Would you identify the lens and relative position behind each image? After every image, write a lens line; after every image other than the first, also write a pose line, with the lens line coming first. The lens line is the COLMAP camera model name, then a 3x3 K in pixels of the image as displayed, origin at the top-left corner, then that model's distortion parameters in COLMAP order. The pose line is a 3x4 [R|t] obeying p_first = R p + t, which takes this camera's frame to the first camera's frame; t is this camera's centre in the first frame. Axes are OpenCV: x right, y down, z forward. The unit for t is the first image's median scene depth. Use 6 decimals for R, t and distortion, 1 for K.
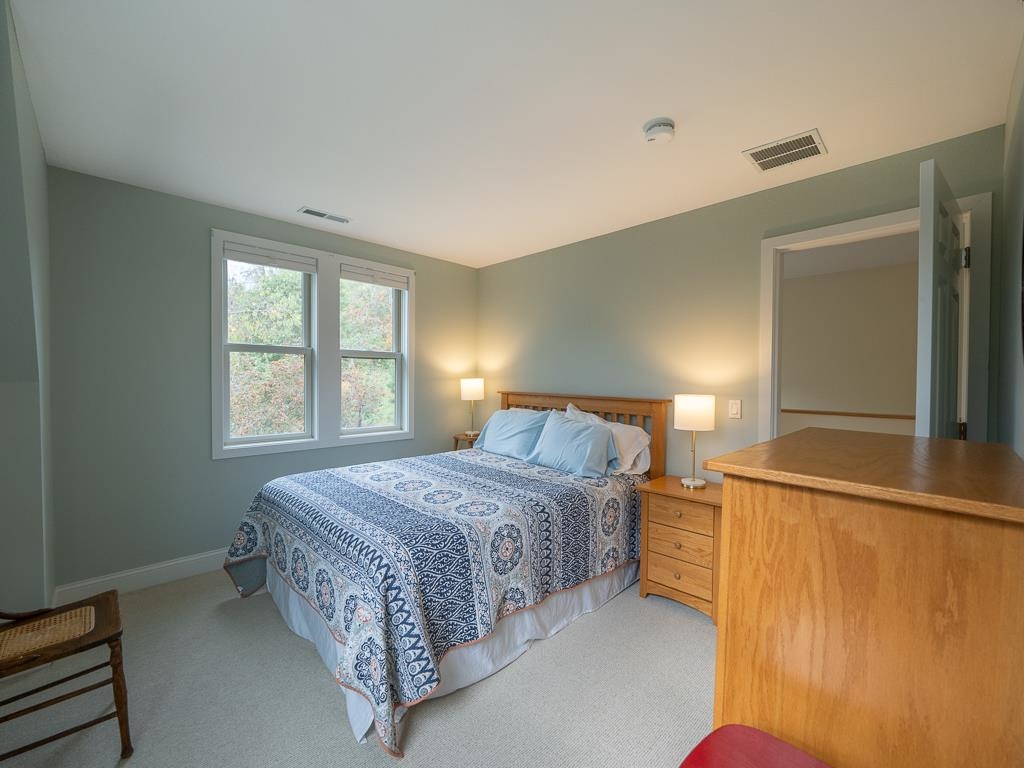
lens RADIAL K [[428.4, 0, 504.4], [0, 428.4, 386.9], [0, 0, 1]] dist [-0.002192, -0.000336]
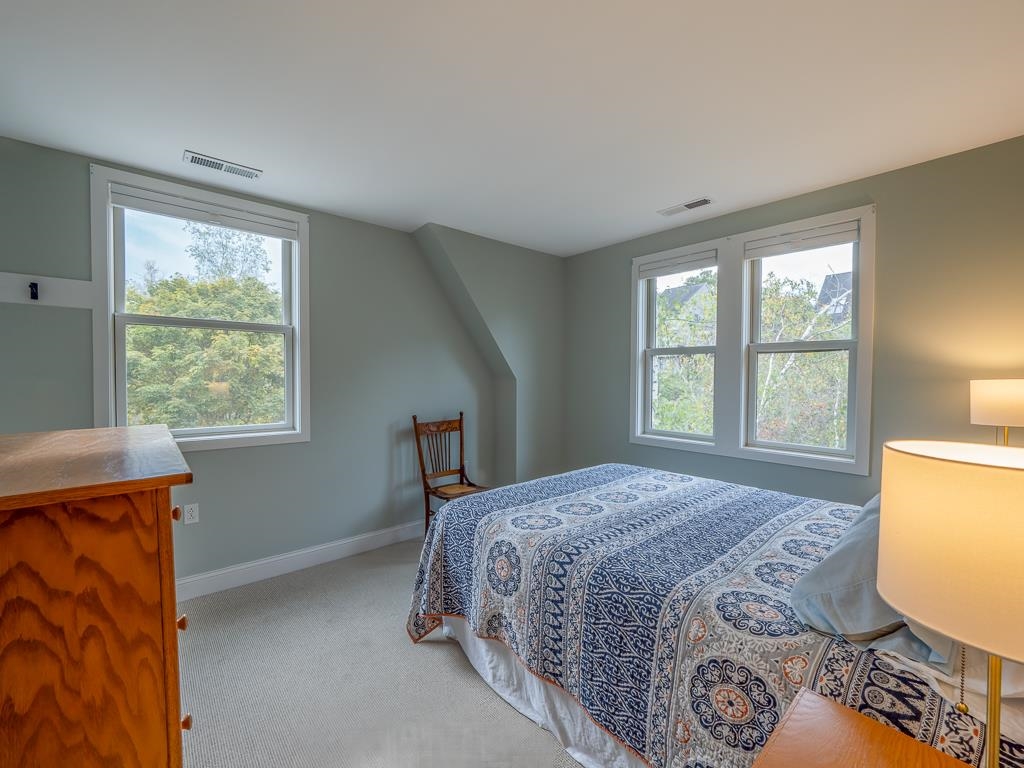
lens RADIAL K [[428.4, 0, 504.4], [0, 428.4, 386.9], [0, 0, 1]] dist [-0.002192, -0.000336]
pose [[-0.054365, 0.019120, -0.998338, 0.698228], [-0.022498, 0.999539, 0.020369, -0.013755], [0.998268, 0.023568, -0.053910, 0.817993]]
